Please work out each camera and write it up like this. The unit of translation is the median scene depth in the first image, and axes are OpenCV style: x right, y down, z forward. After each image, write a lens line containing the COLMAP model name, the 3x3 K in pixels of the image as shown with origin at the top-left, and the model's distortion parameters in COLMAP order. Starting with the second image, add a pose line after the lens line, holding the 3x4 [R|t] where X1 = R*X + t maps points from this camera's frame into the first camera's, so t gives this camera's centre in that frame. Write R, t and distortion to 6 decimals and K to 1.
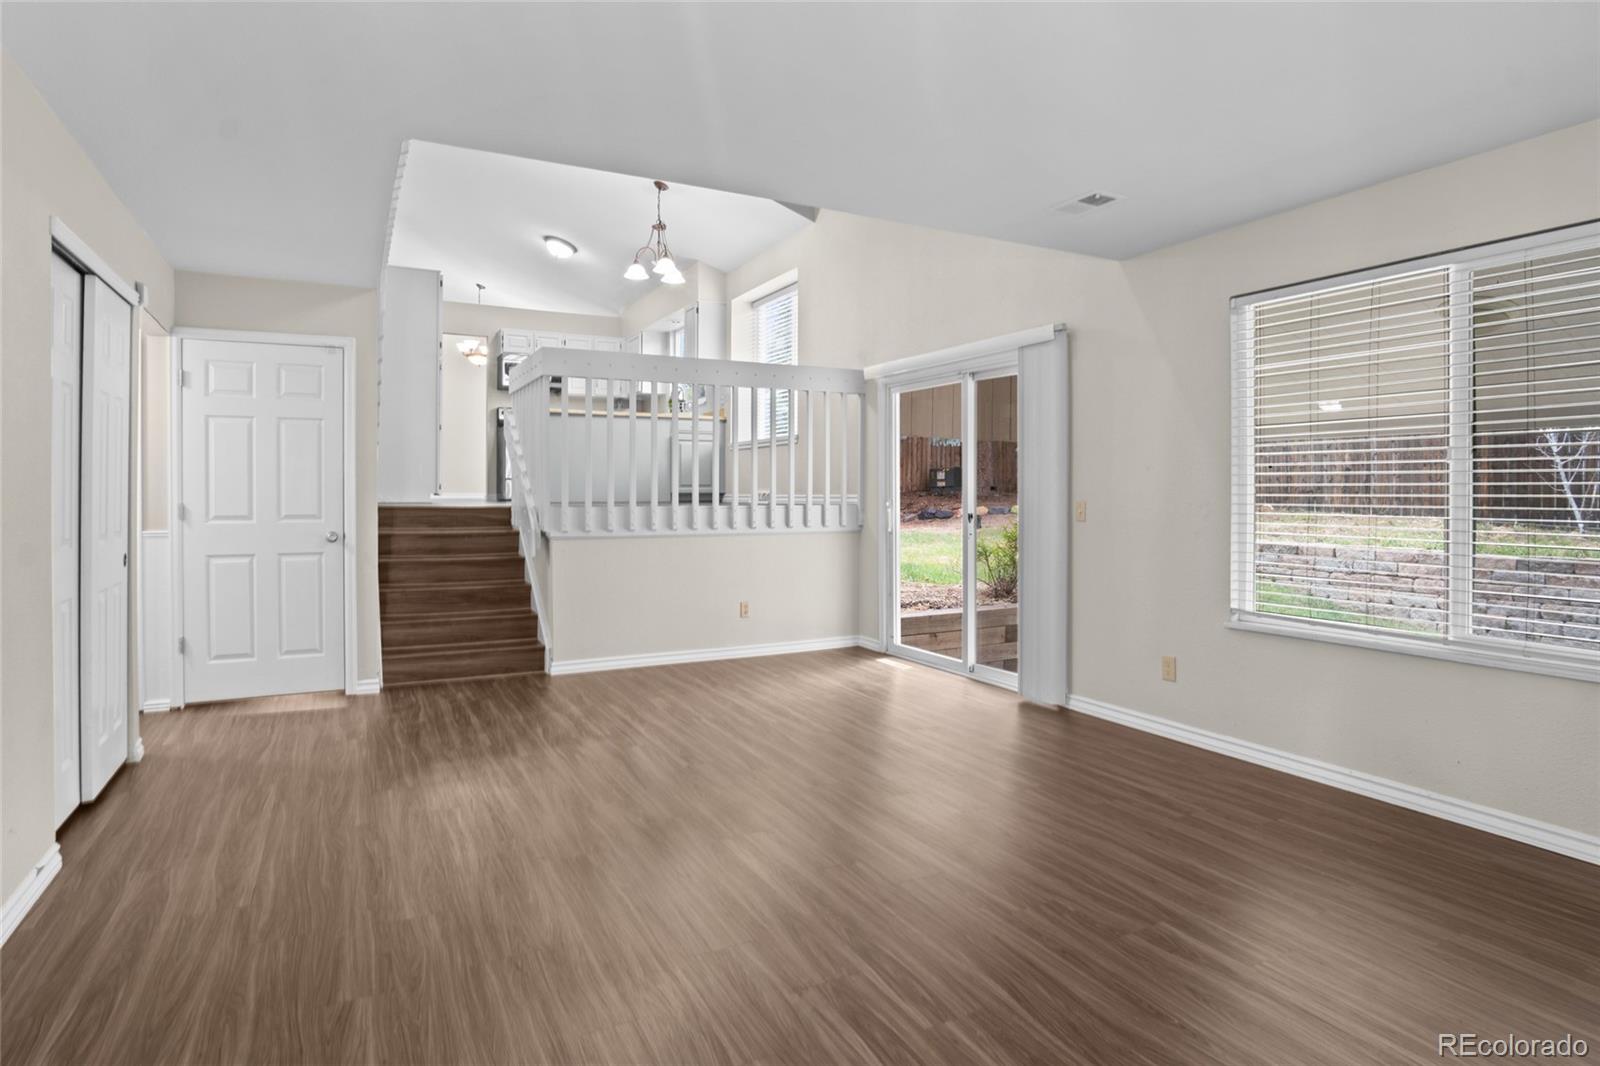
lens RADIAL K [[875.0, 0, 795.2], [0, 875.0, 499.9], [0, 0, 1]] dist [-0.024537, 0.002445]
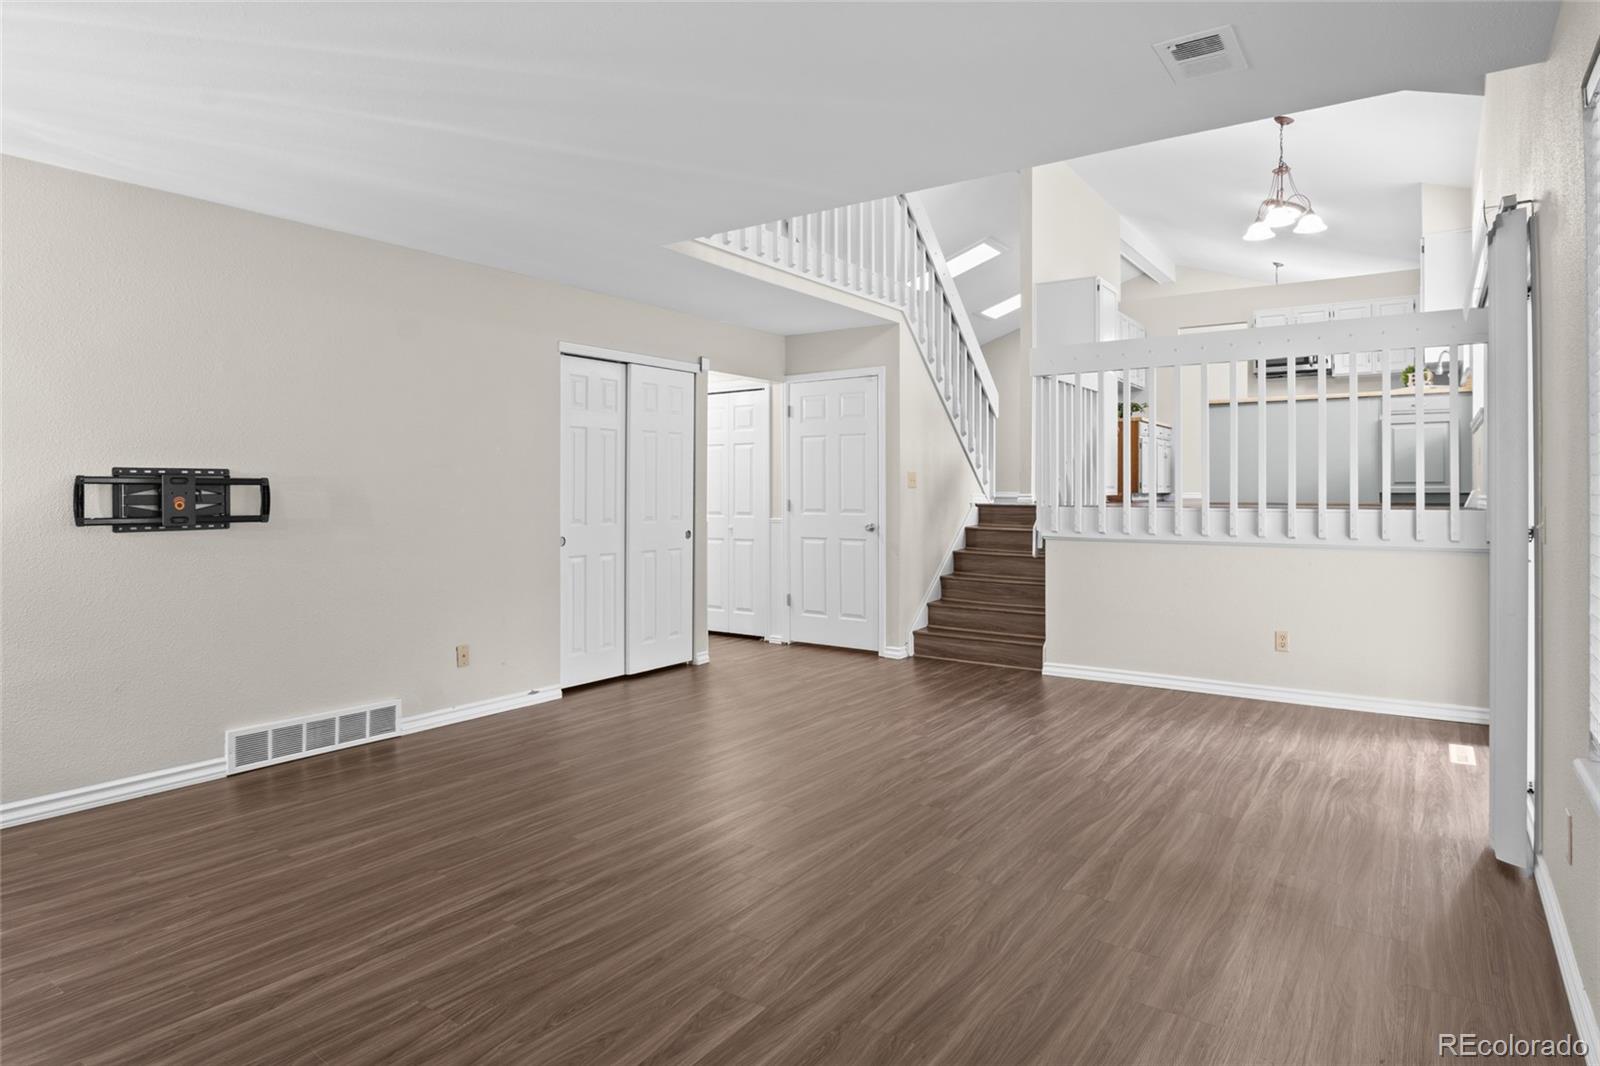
lens RADIAL K [[907.4, 0, 778.8], [0, 907.4, 484.5], [0, 0, 1]] dist [-0.028607, 0.001779]
pose [[0.447400, -0.007212, -0.894305, 0.548158], [-0.008294, 0.999891, -0.012212, -0.001678], [0.894296, 0.012881, 0.447291, 0.281886]]
